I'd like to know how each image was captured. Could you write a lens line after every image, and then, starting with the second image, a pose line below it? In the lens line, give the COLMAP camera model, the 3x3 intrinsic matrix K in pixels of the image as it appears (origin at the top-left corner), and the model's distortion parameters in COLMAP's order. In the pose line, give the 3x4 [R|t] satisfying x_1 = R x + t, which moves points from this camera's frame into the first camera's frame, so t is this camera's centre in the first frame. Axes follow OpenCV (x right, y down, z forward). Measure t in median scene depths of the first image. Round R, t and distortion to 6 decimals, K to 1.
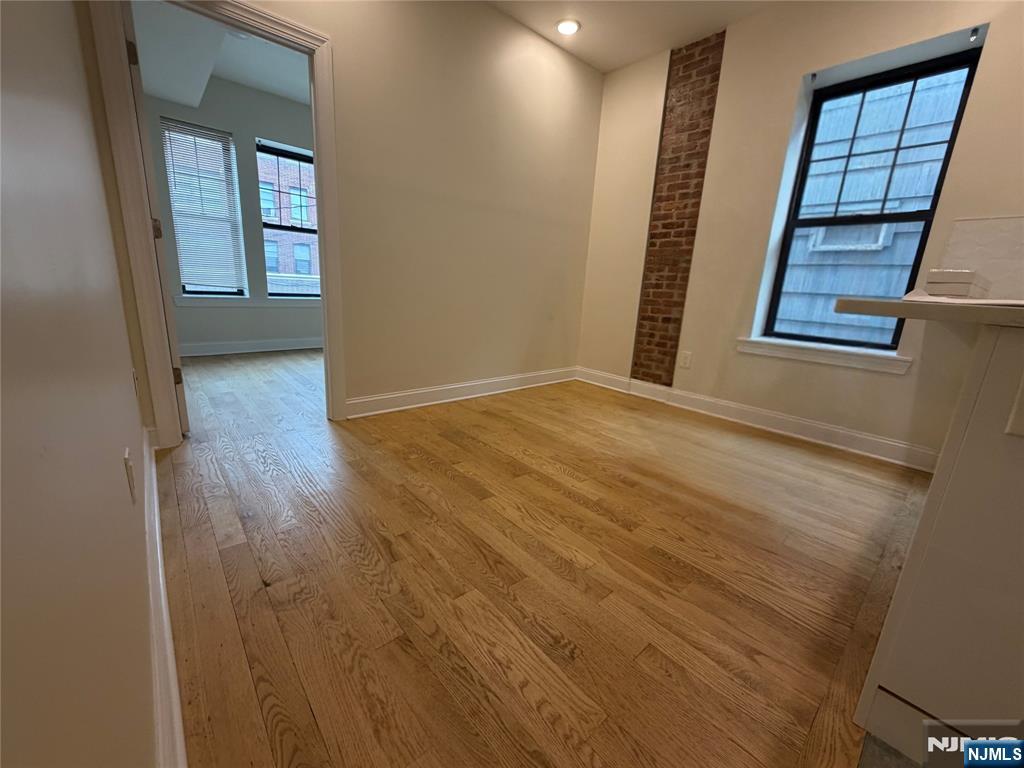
lens RADIAL K [[410.0, 0, 508.7], [0, 410.0, 380.7], [0, 0, 1]] dist [0.001589, 0.000067]
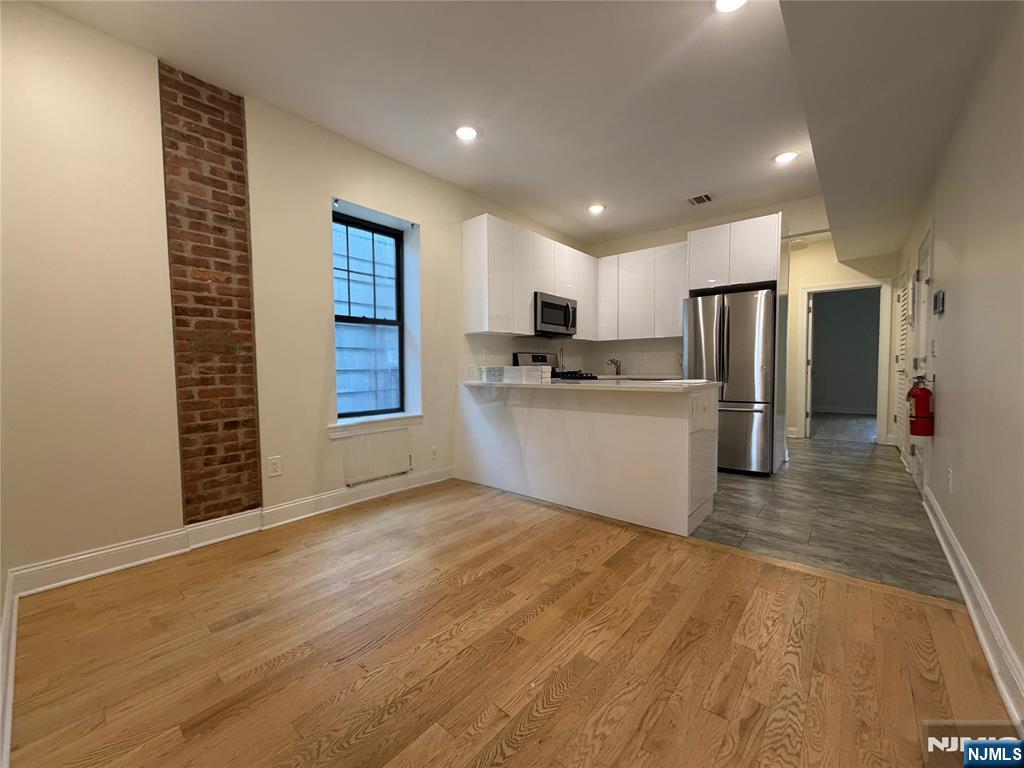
lens RADIAL K [[410.0, 0, 511.7], [0, 410.0, 379.8], [0, 0, 1]] dist [0.001589, 0.000067]
pose [[-0.153805, -0.088435, 0.984136, -0.438487], [0.226284, 0.966365, 0.122202, -0.215153], [-0.961842, 0.241489, -0.128620, 0.627092]]
